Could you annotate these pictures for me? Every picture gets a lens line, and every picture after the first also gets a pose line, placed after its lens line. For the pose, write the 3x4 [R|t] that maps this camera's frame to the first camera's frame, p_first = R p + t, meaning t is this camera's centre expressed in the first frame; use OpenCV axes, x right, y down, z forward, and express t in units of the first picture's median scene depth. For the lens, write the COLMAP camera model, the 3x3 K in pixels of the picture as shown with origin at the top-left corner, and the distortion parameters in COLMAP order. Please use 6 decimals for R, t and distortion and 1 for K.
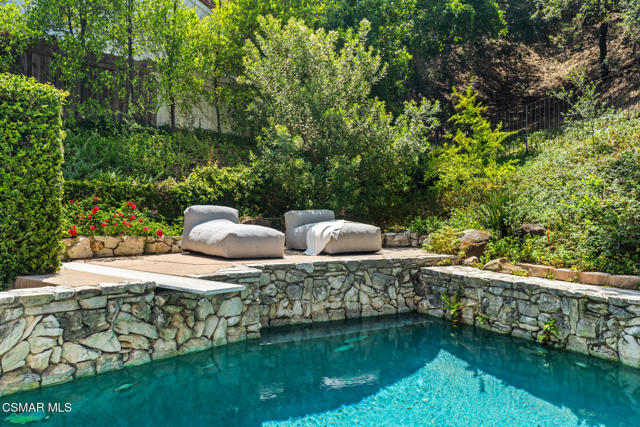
lens RADIAL K [[566.1, 0, 320.6], [0, 566.1, 211.9], [0, 0, 1]] dist [-0.015023, -0.000661]
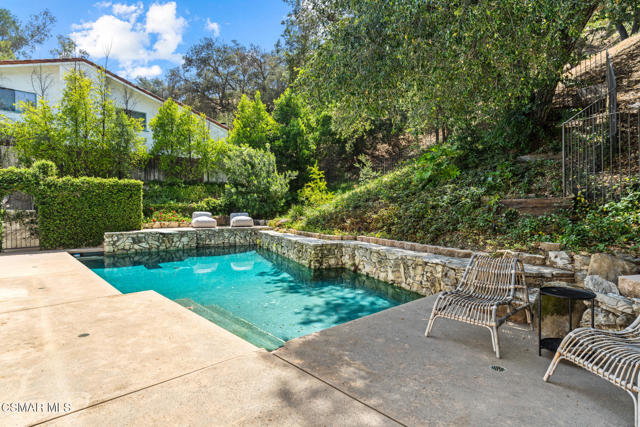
lens RADIAL K [[328.0, 0, 319.0], [0, 328.0, 215.8], [0, 0, 1]] dist [0.002164, 0.000198]
pose [[0.990014, -0.010353, -0.140587, 0.788046], [0.011048, 0.999930, 0.004162, 0.011496], [0.140534, -0.005674, 0.990060, -0.777860]]
